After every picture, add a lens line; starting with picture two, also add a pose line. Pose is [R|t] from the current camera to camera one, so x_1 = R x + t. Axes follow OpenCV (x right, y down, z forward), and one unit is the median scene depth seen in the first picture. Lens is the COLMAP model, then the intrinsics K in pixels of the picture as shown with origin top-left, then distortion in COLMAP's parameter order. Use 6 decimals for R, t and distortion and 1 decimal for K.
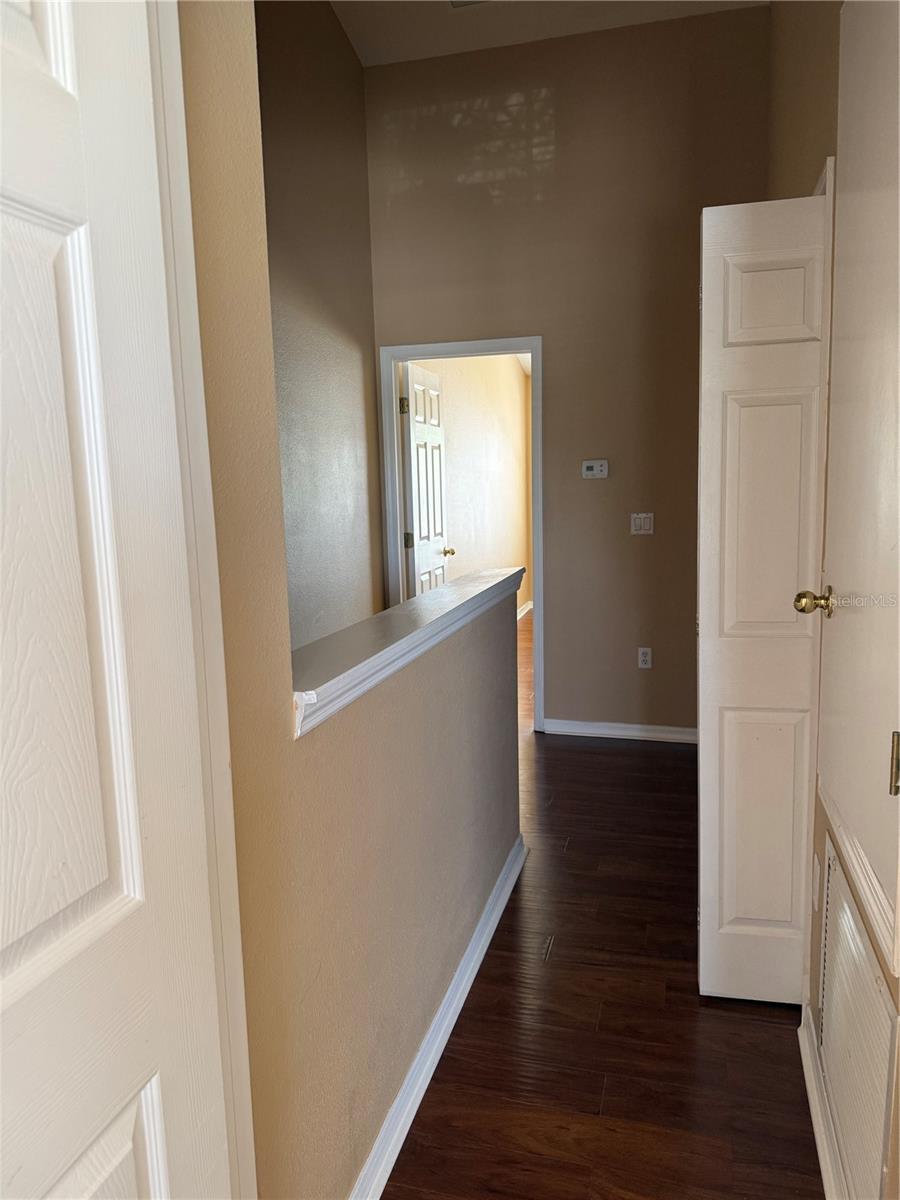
lens RADIAL K [[844.7, 0, 452.1], [0, 844.7, 599.1], [0, 0, 1]] dist [0.031290, -0.001066]
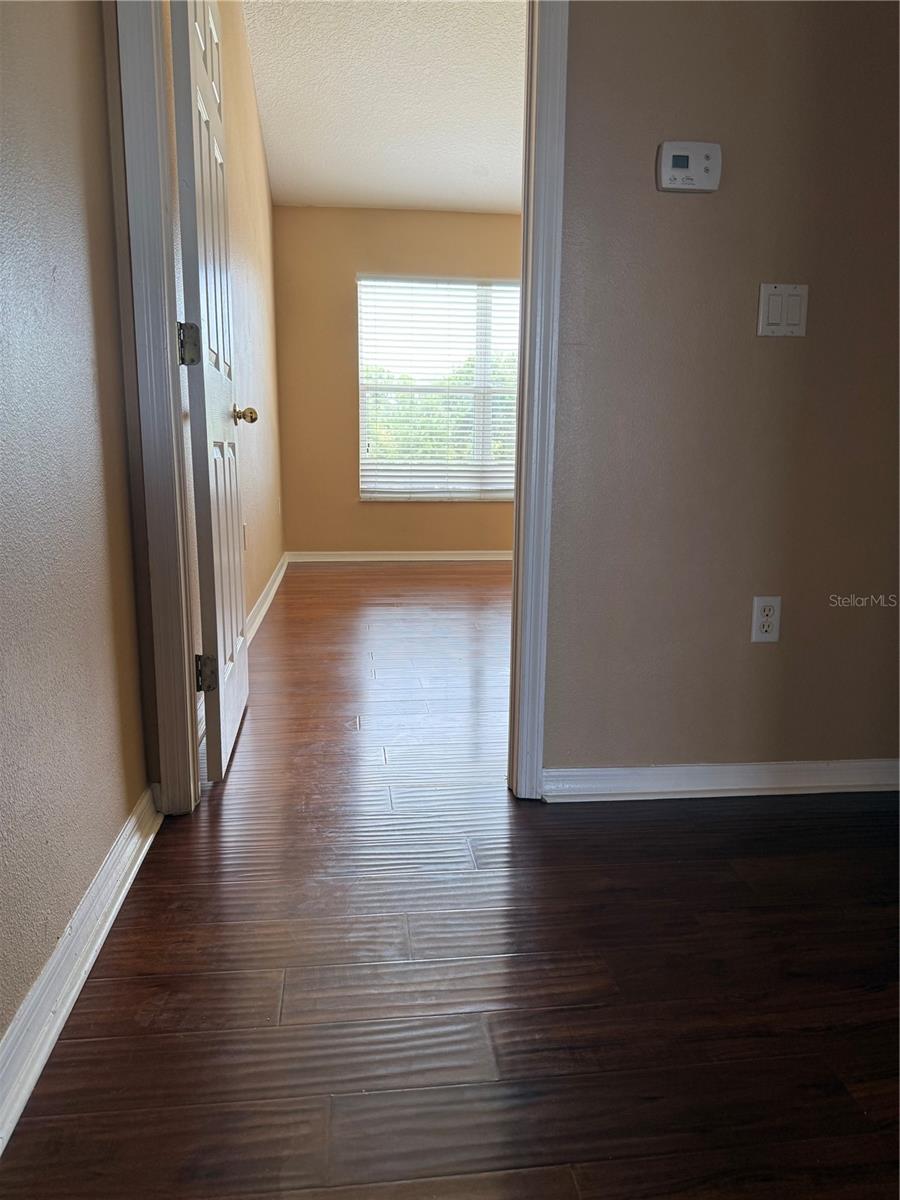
lens RADIAL K [[844.7, 0, 446.9], [0, 844.7, 605.1], [0, 0, 1]] dist [0.031290, -0.001066]
pose [[0.922100, -0.038824, 0.384998, -0.107801], [0.021101, 0.998519, 0.050155, 0.035996], [-0.386375, -0.038124, 0.921553, 0.653456]]
